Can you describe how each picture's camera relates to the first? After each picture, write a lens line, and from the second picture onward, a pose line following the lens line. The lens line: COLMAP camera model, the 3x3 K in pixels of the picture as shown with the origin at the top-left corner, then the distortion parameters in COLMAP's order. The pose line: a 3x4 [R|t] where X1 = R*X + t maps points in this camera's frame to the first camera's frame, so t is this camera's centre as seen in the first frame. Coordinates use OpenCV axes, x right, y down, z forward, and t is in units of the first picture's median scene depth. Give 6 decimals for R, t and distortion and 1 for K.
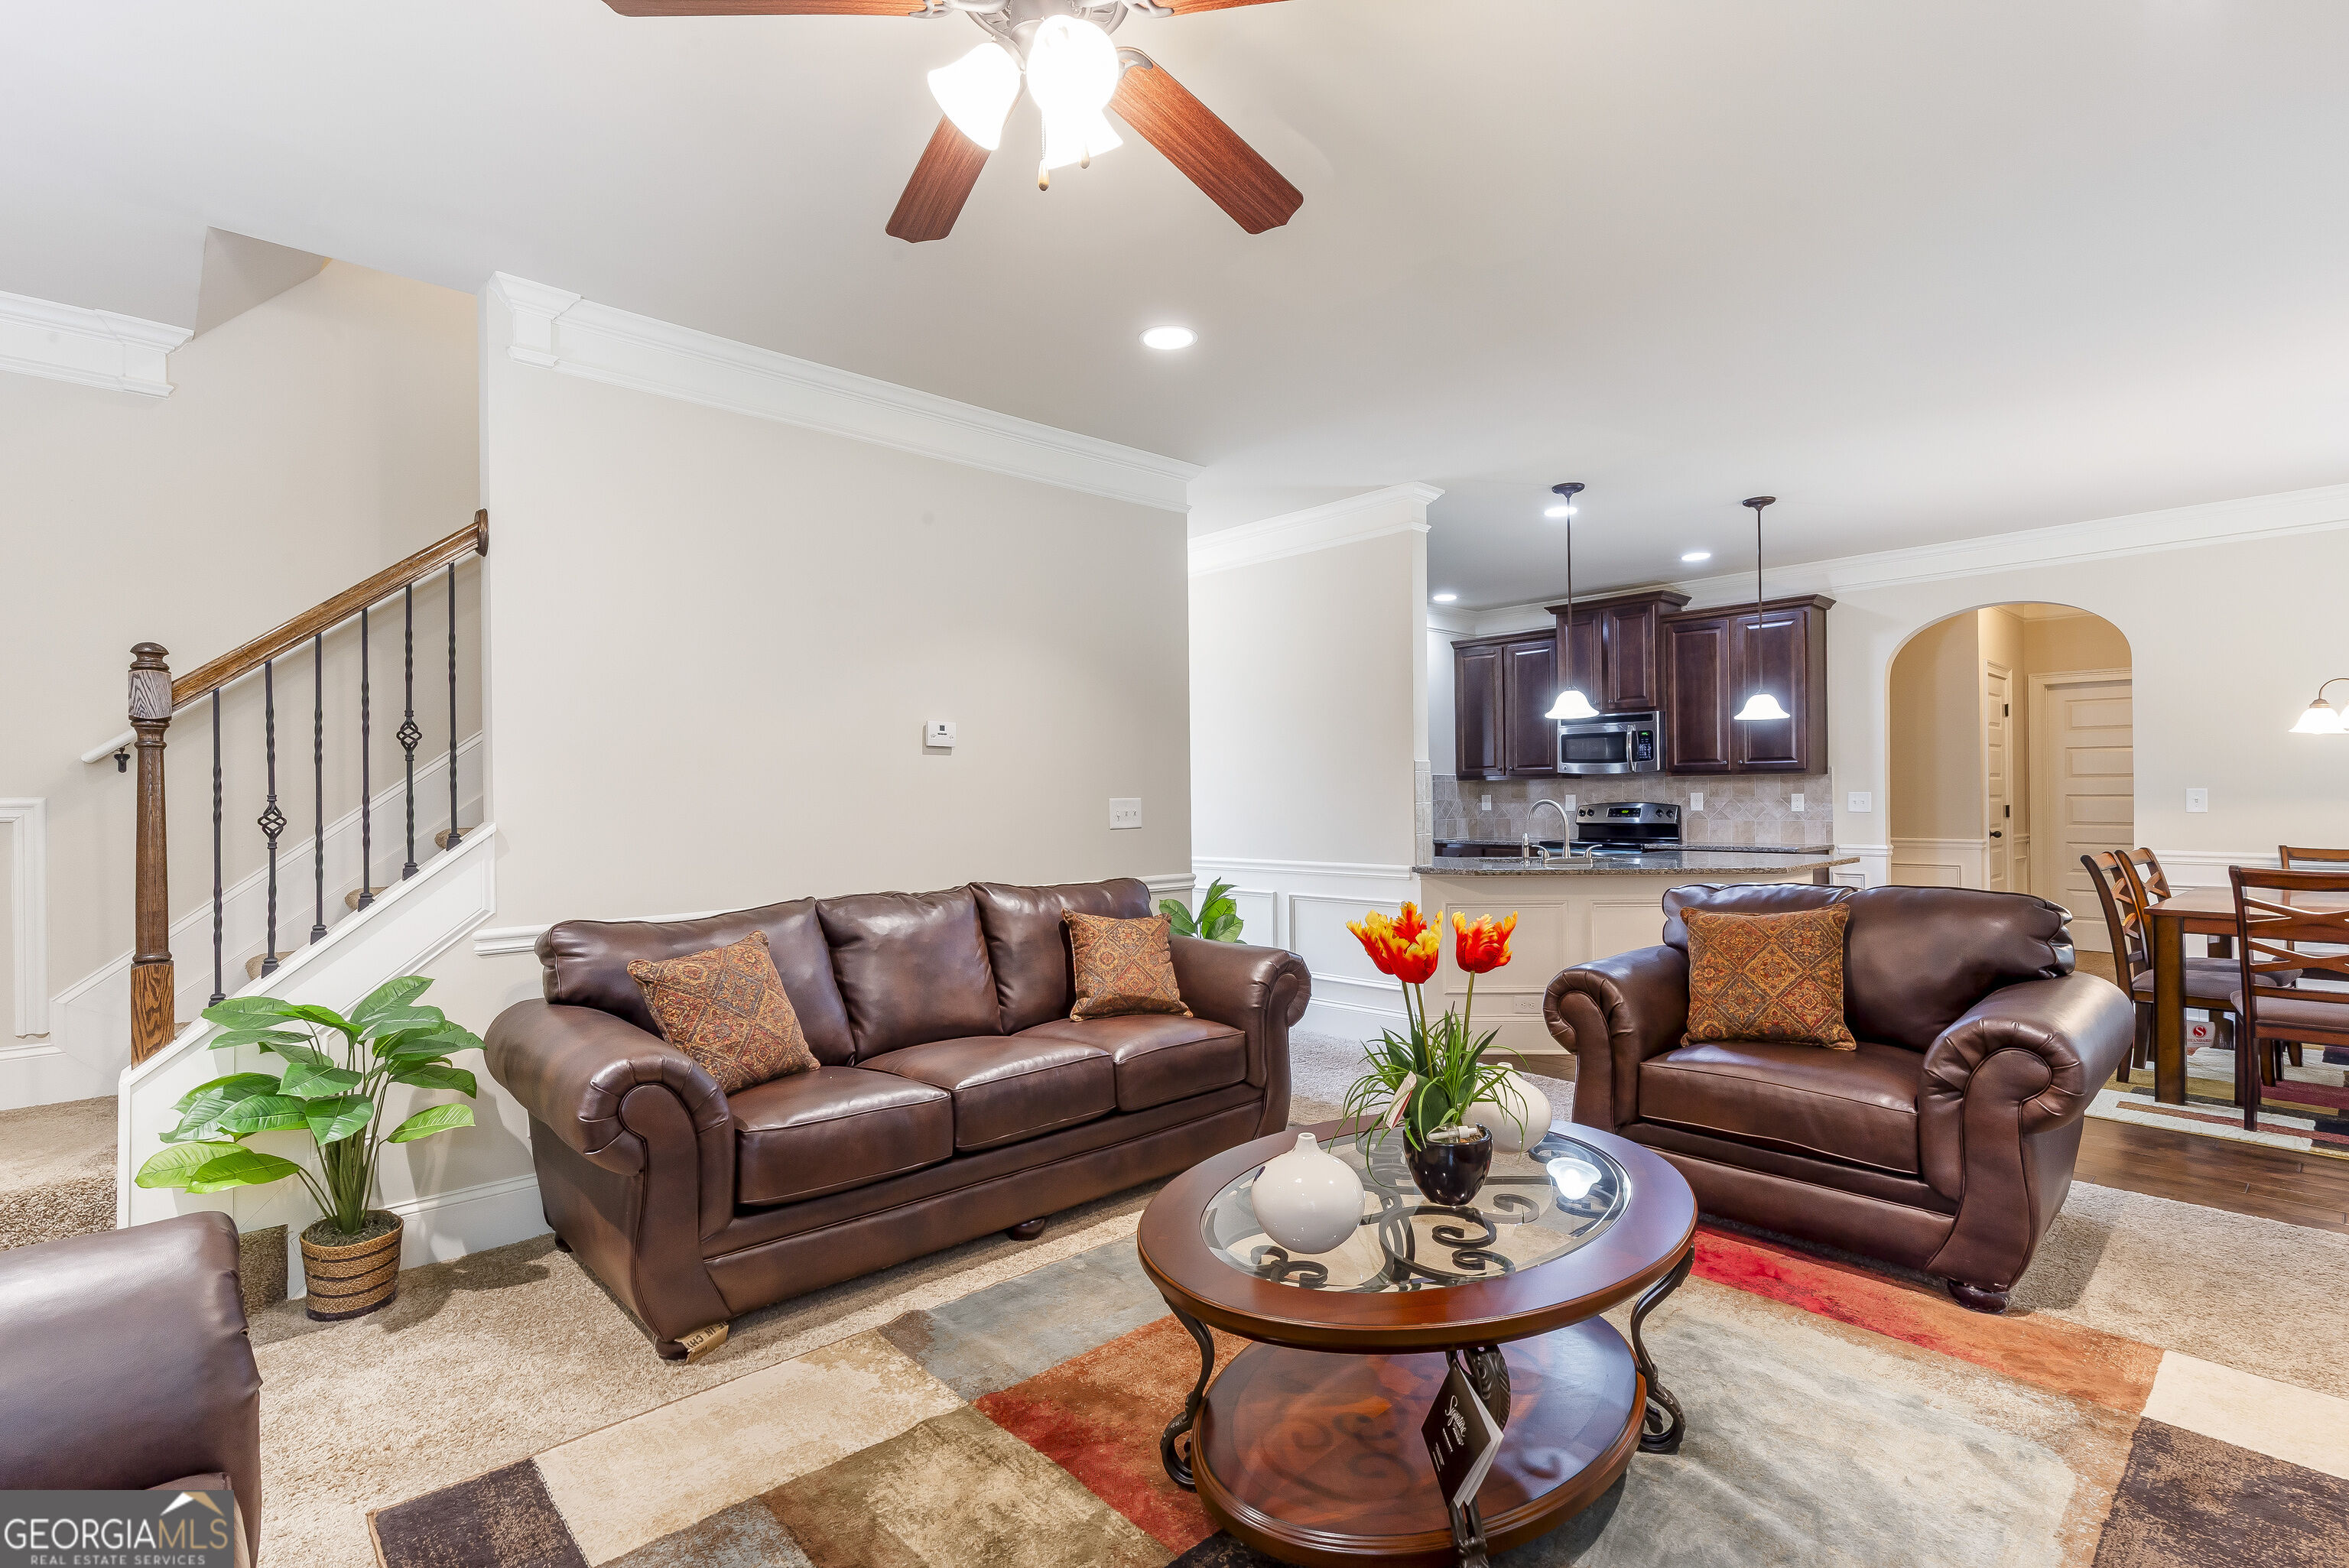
lens RADIAL K [[1097.0, 0, 1182.7], [0, 1097.0, 796.7], [0, 0, 1]] dist [0.007786, -0.002259]
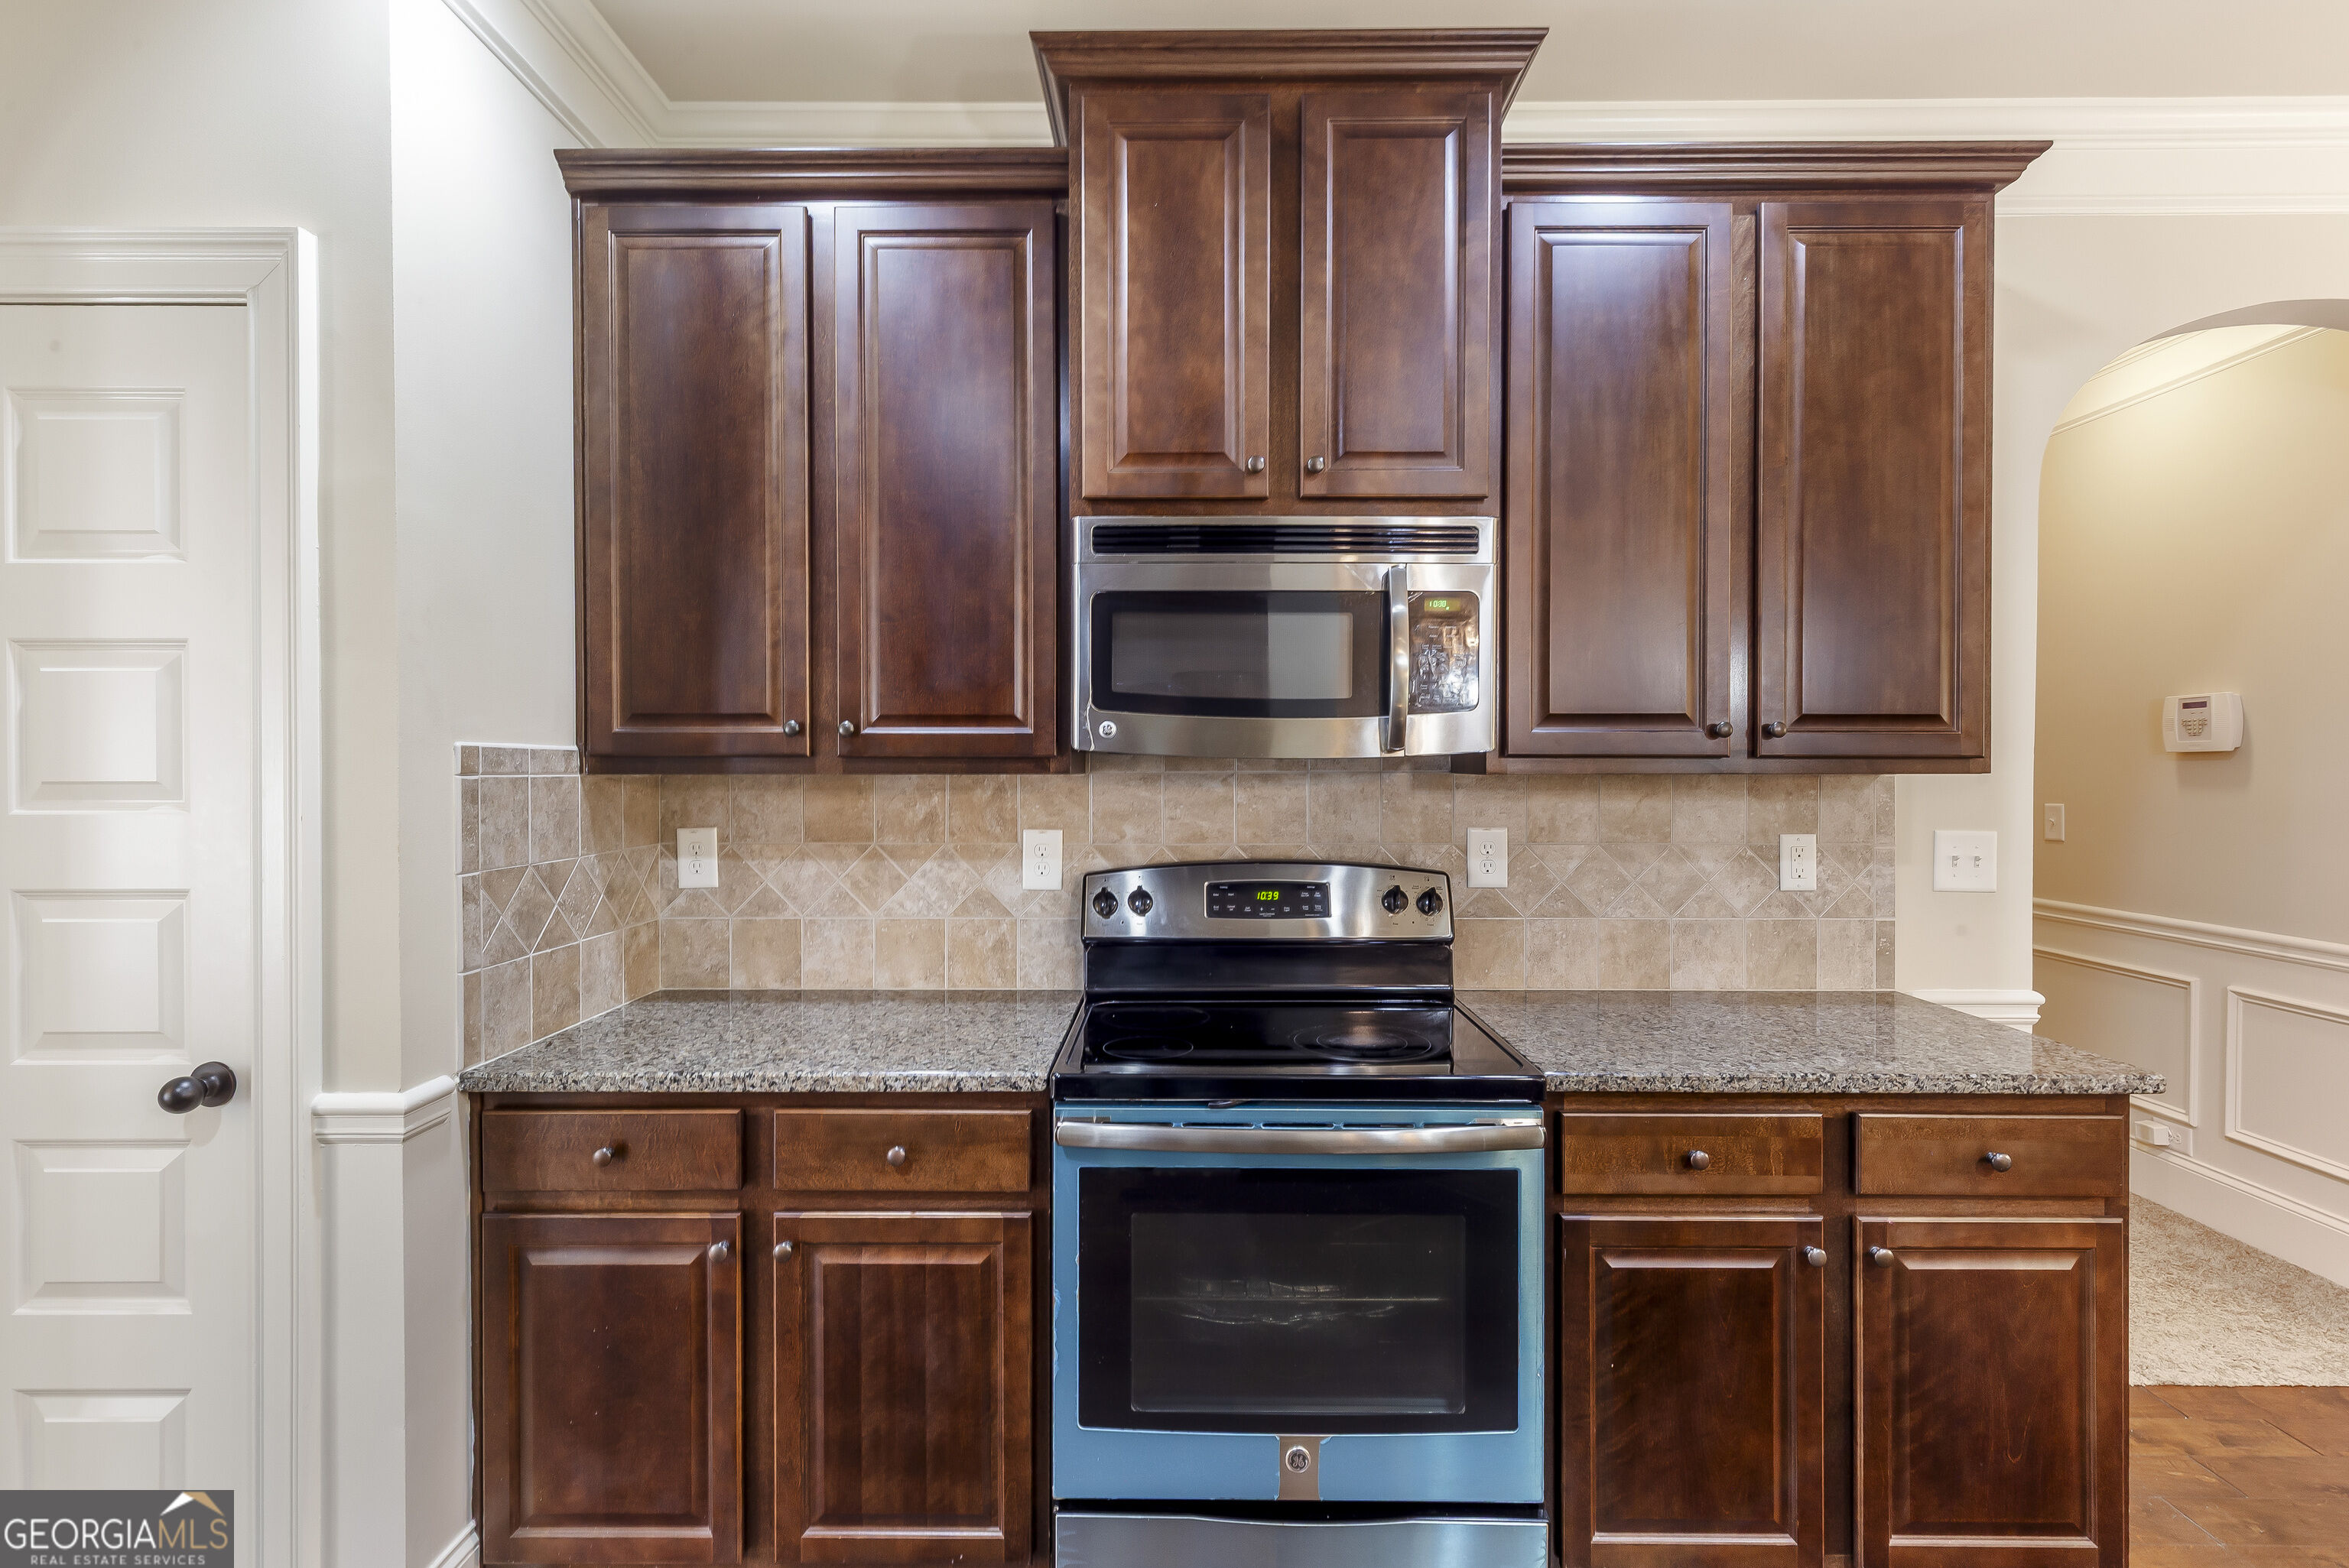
lens RADIAL K [[1097.0, 0, 1172.9], [0, 1097.0, 771.2], [0, 0, 1]] dist [0.007786, -0.002259]
pose [[0.692909, 0.007284, 0.720988, 0.197451], [-0.006461, 0.999972, -0.003894, -0.017564], [-0.720996, -0.001961, 0.692936, 0.874434]]
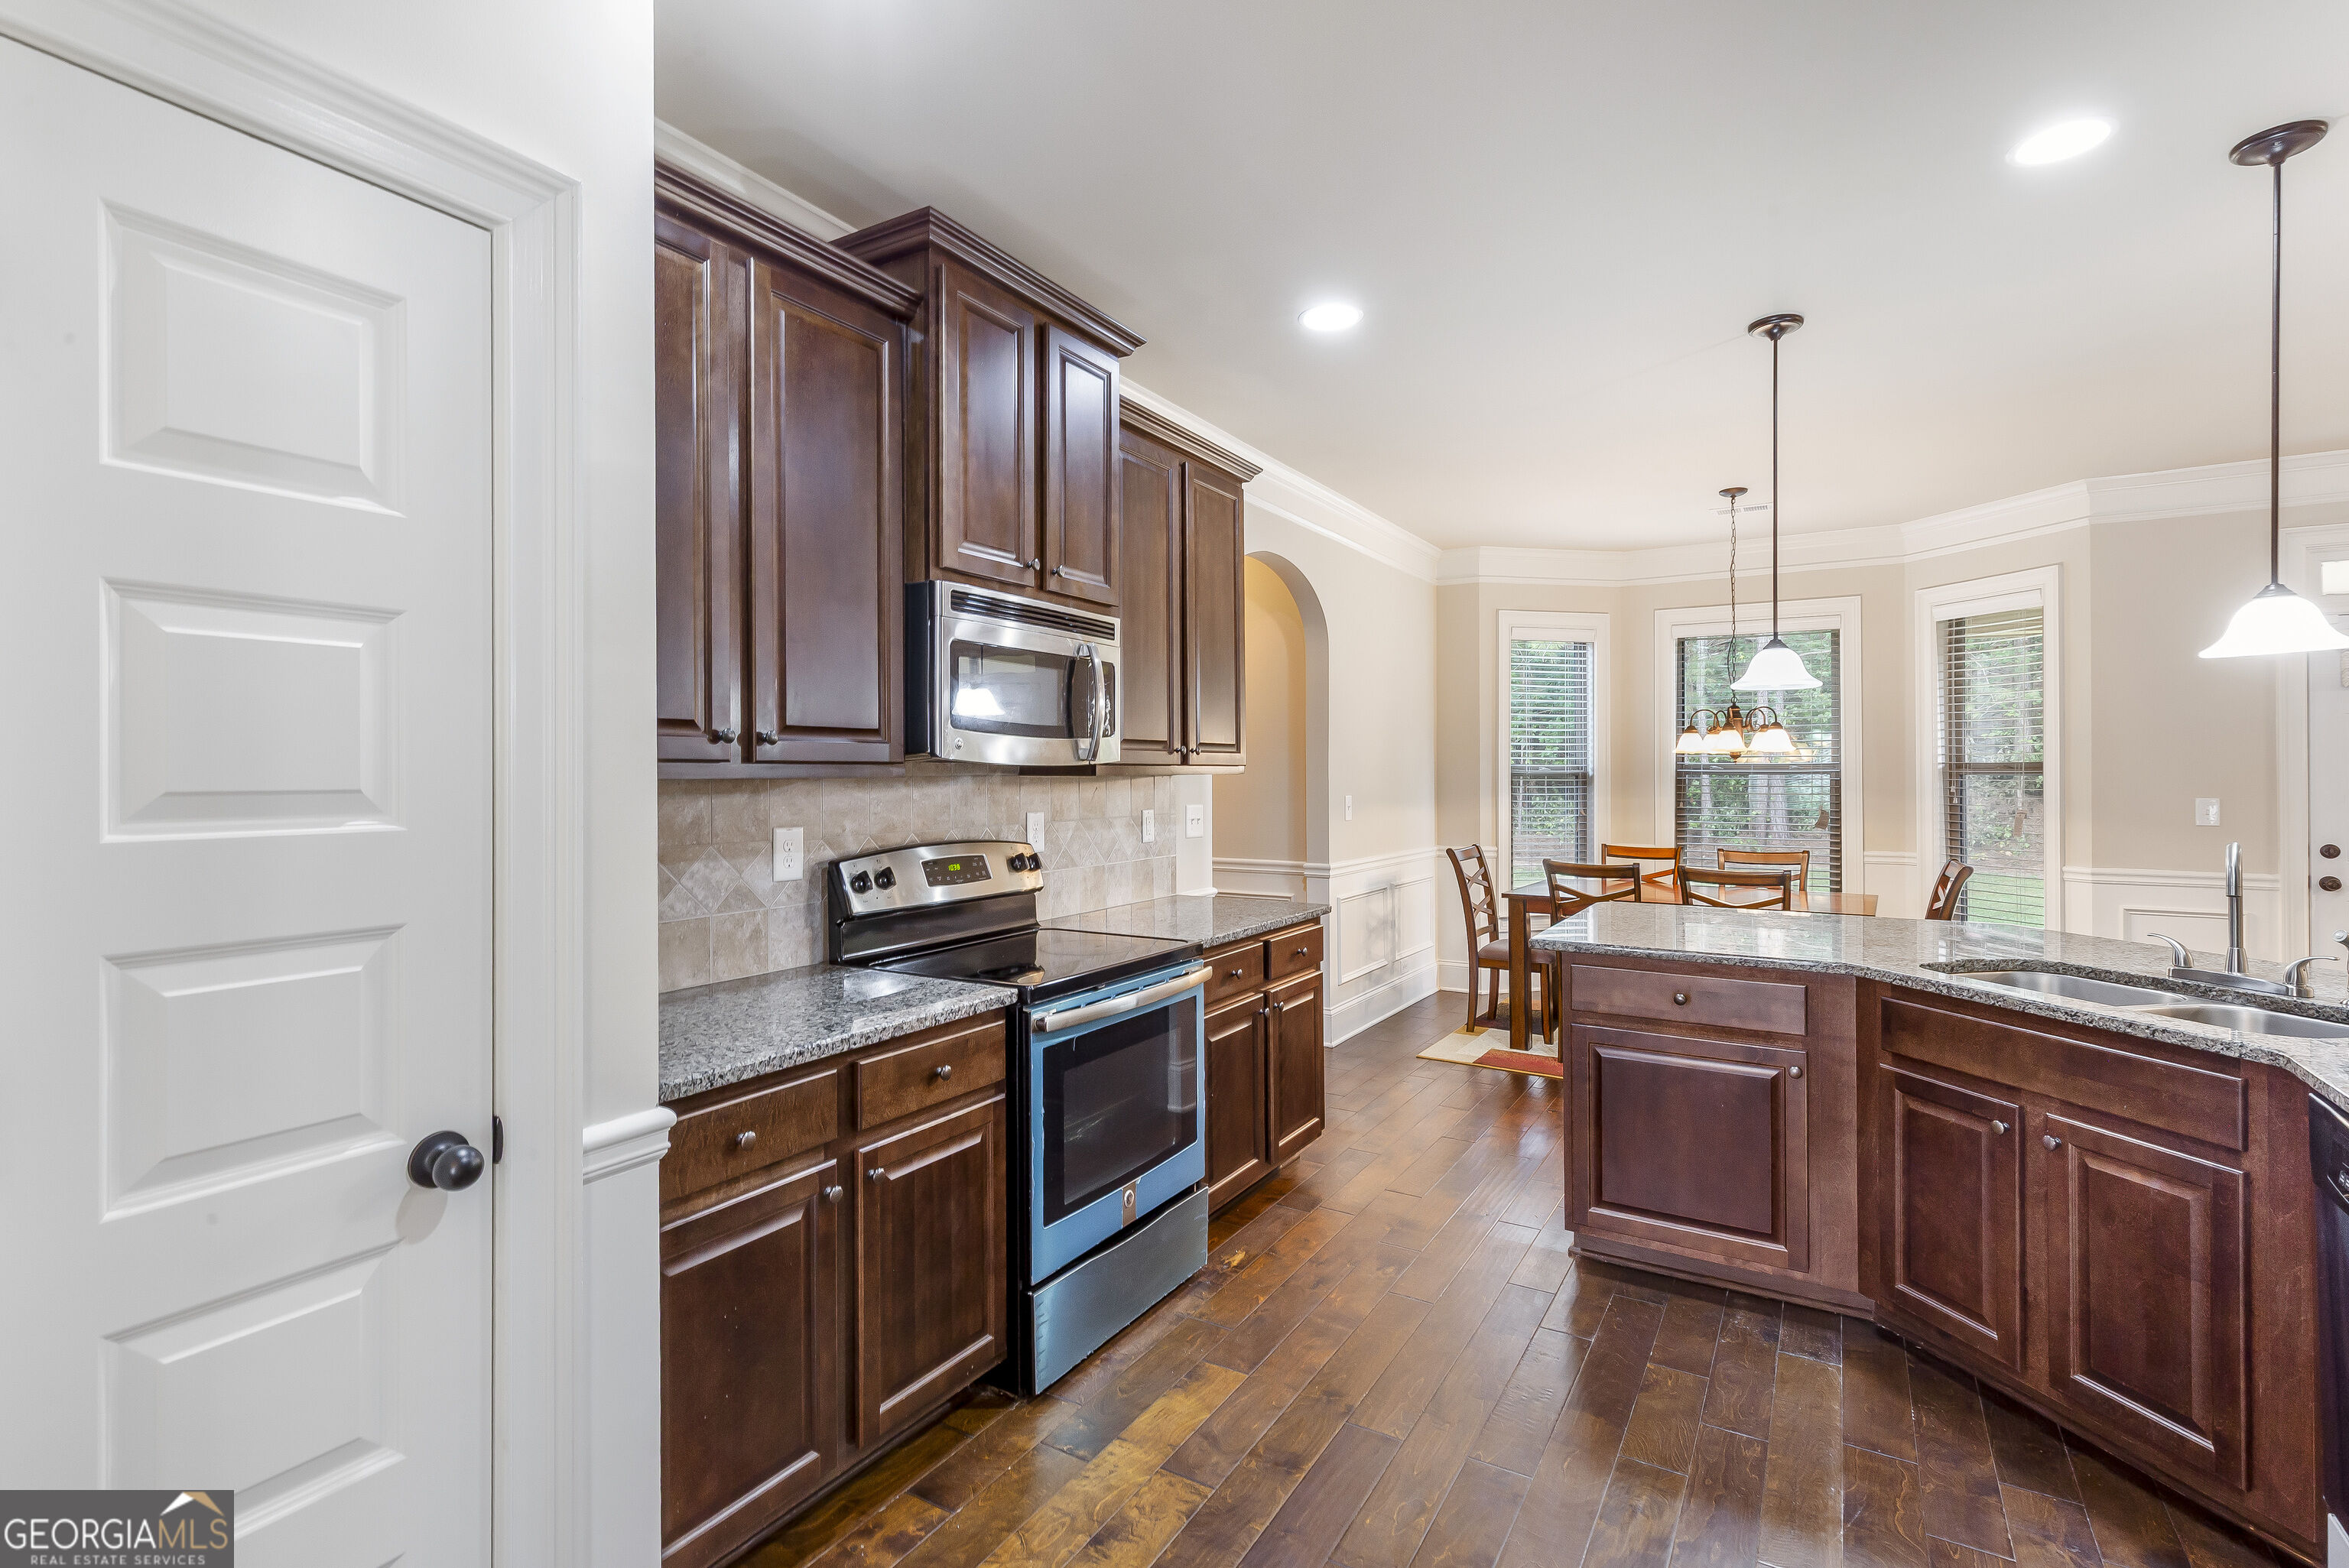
lens RADIAL K [[1097.0, 0, 1189.3], [0, 1097.0, 761.1], [0, 0, 1]] dist [0.007786, -0.002259]
pose [[-0.273314, 0.018737, 0.961742, 0.025047], [0.004449, 0.999824, -0.018215, -0.016128], [-0.961915, -0.000700, -0.273349, 1.085585]]
